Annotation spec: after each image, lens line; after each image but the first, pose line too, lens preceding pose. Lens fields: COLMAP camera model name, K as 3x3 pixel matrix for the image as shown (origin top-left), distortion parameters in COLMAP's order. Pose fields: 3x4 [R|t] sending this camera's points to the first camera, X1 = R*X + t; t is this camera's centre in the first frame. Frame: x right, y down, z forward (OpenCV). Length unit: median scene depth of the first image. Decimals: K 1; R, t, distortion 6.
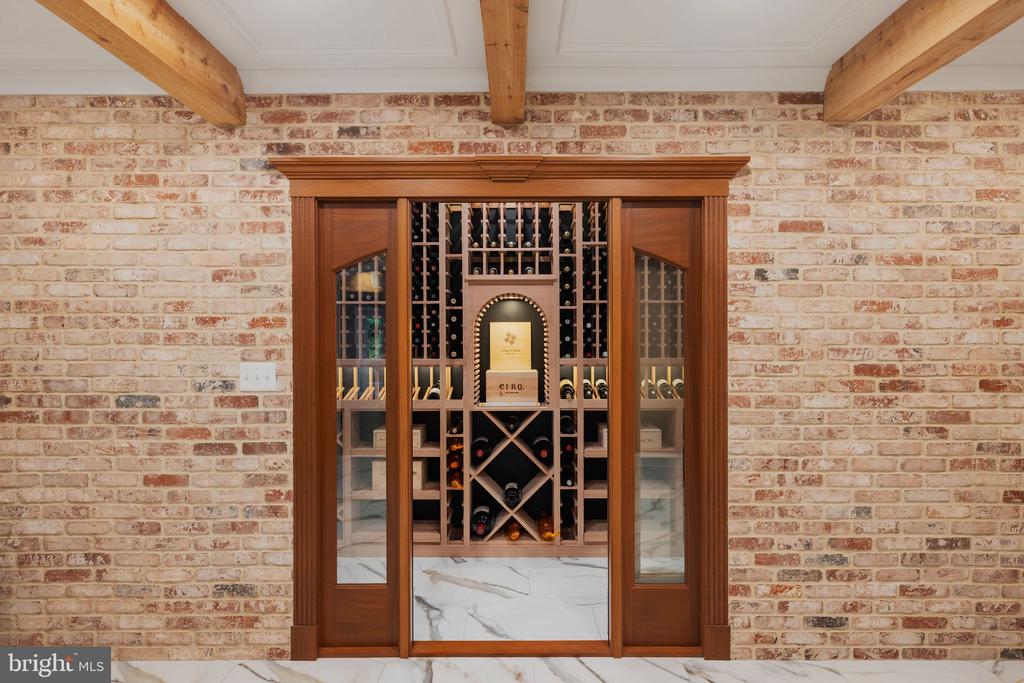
lens RADIAL K [[642.1, 0, 509.4], [0, 642.1, 336.9], [0, 0, 1]] dist [-0.001596, 0.000778]
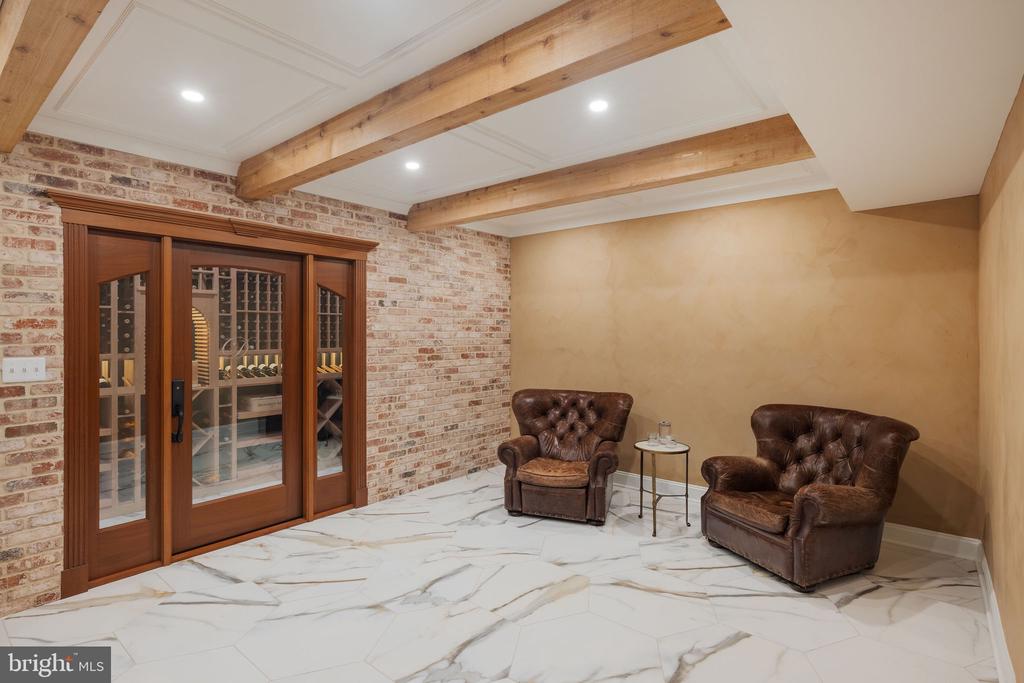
lens RADIAL K [[531.6, 0, 510.0], [0, 531.6, 337.5], [0, 0, 1]] dist [0.001525, 0.000256]
pose [[0.630865, -0.005301, 0.775874, -0.606985], [0.002798, 0.999986, 0.004557, 0.001029], [-0.775887, -0.000704, 0.630871, -0.318148]]
